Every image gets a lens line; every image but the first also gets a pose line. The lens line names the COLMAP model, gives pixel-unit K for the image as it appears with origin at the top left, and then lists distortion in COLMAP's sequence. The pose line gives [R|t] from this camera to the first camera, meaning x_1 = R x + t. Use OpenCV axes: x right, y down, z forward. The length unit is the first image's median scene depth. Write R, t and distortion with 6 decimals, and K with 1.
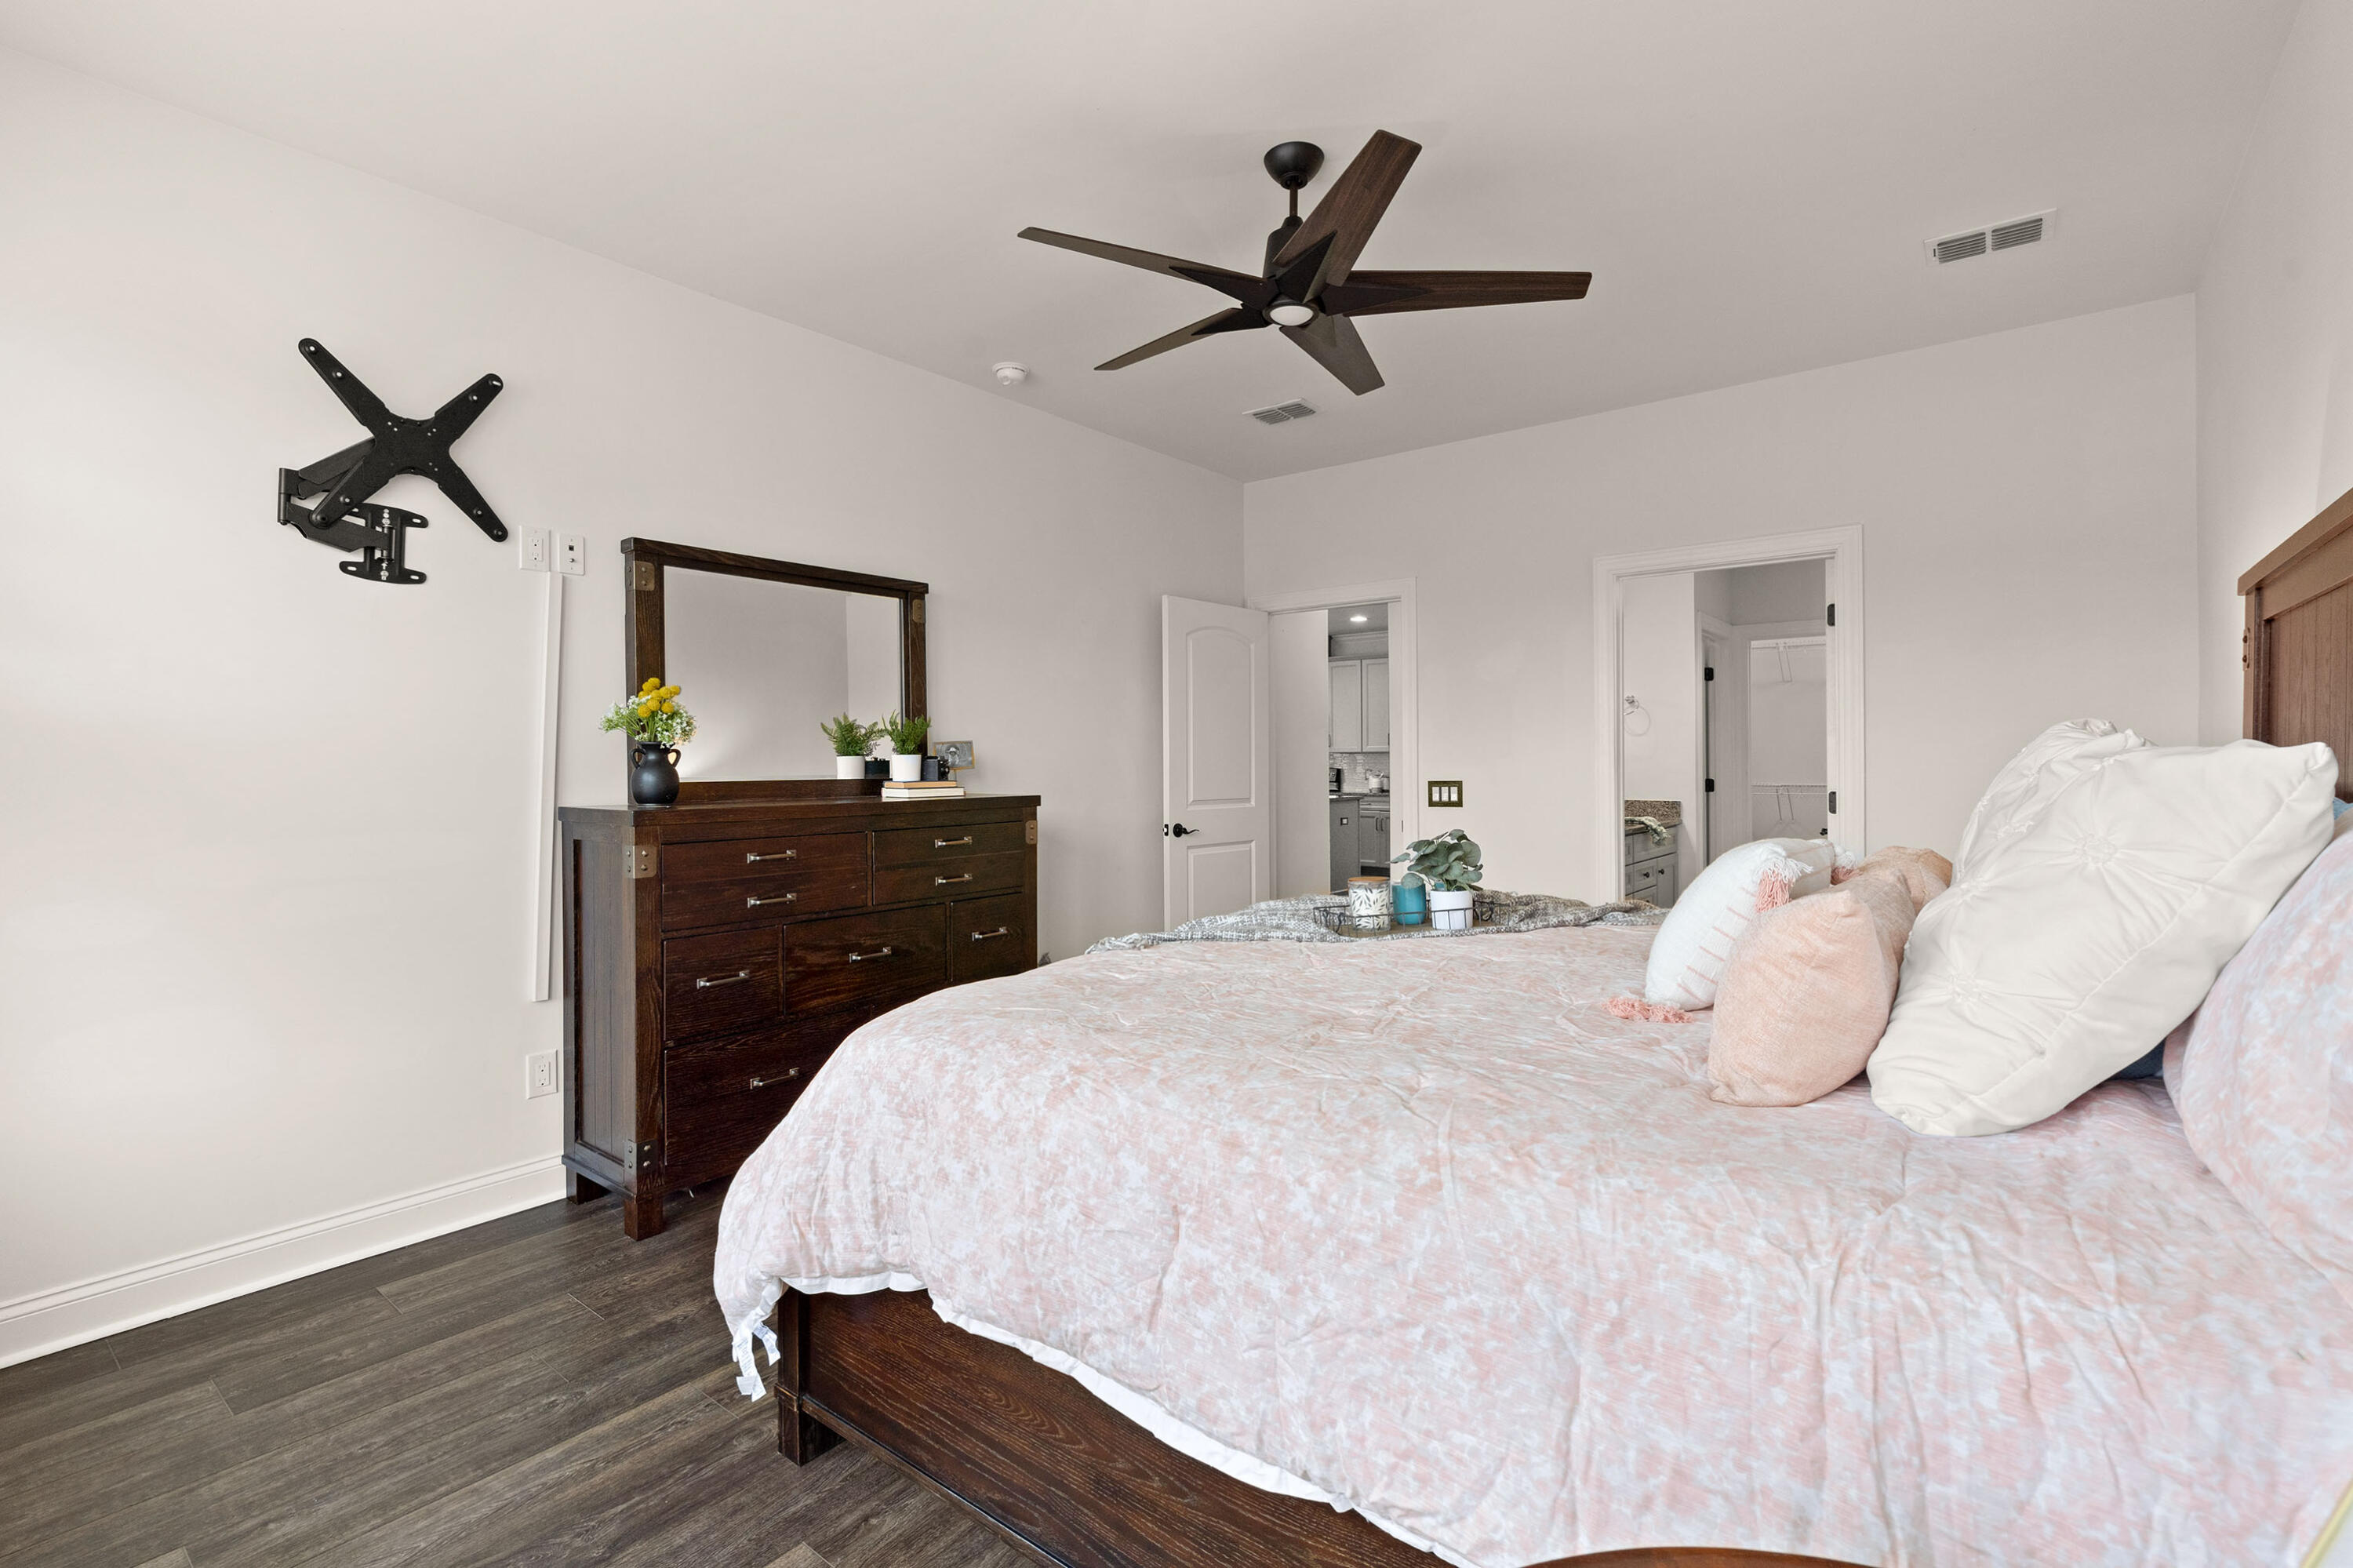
lens RADIAL K [[1075.6, 0, 1187.6], [0, 1075.6, 755.6], [0, 0, 1]] dist [0.000665, 0.000091]
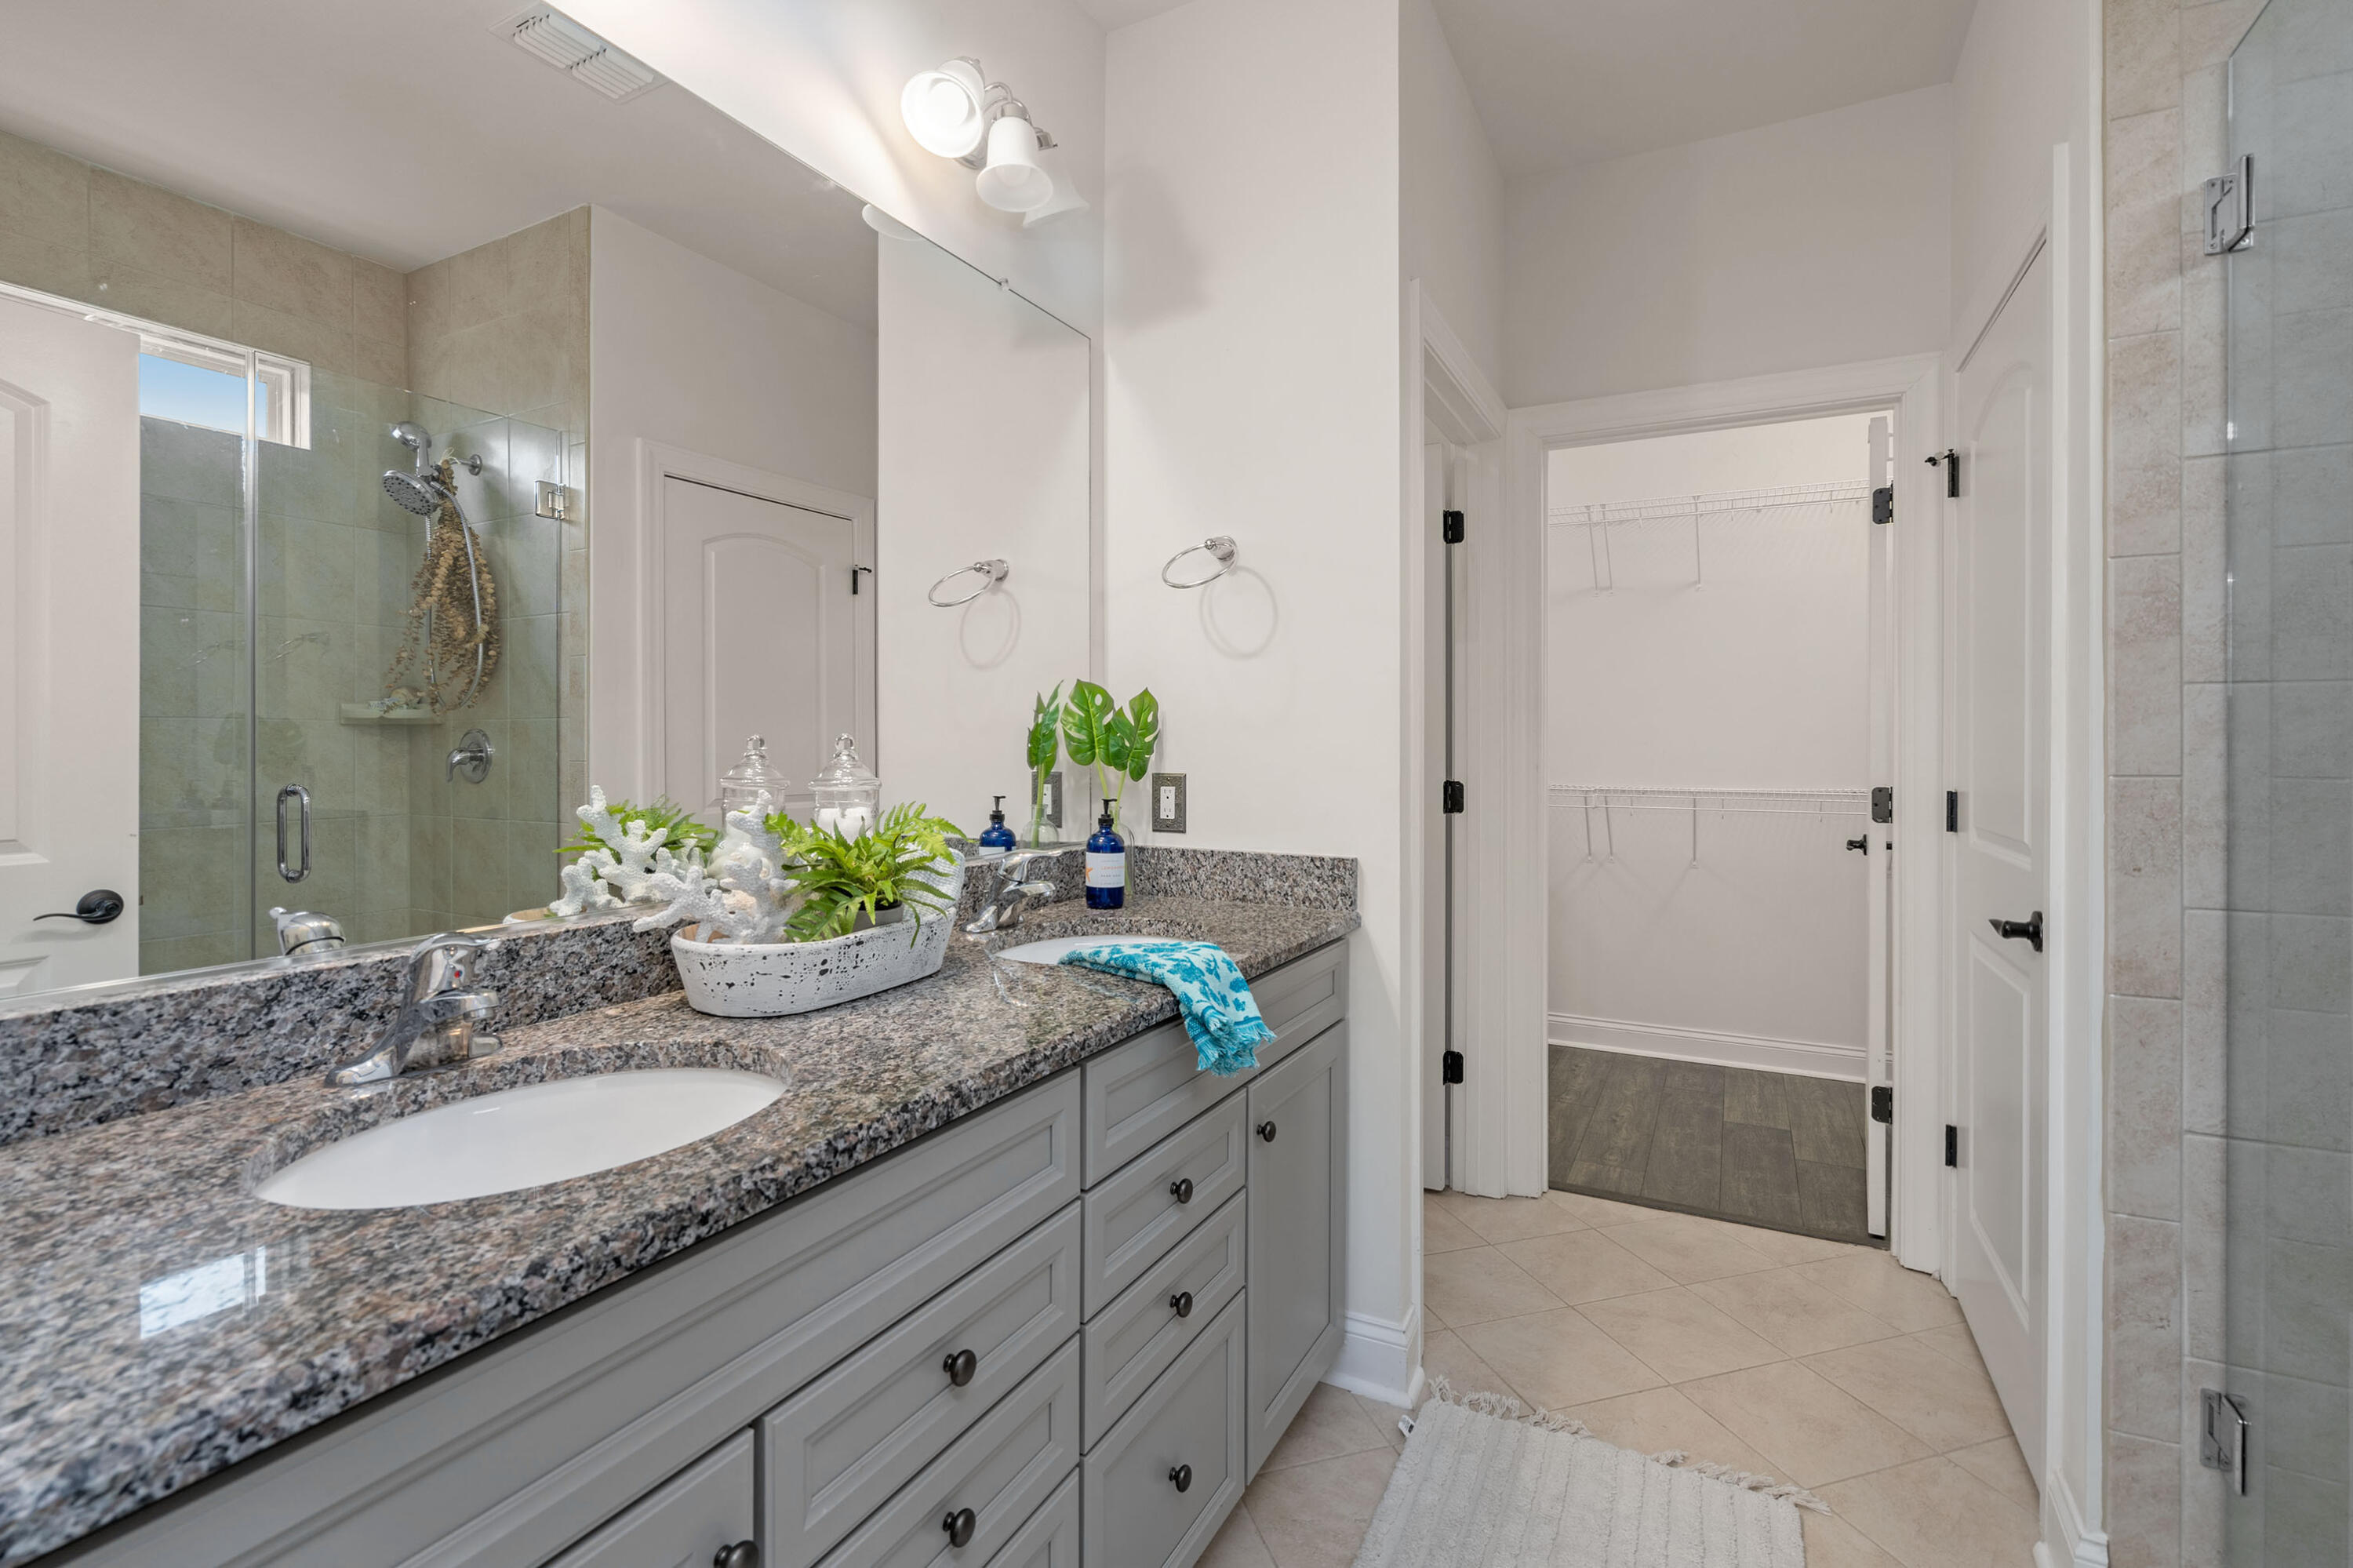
lens RADIAL K [[1075.6, 0, 1187.6], [0, 1075.6, 755.6], [0, 0, 1]] dist [0.000665, 0.000091]
pose [[0.983457, 0.003326, 0.181111, 0.315216], [-0.006716, 0.999813, 0.018108, 0.004196], [-0.181017, -0.019025, 0.983296, 0.621631]]
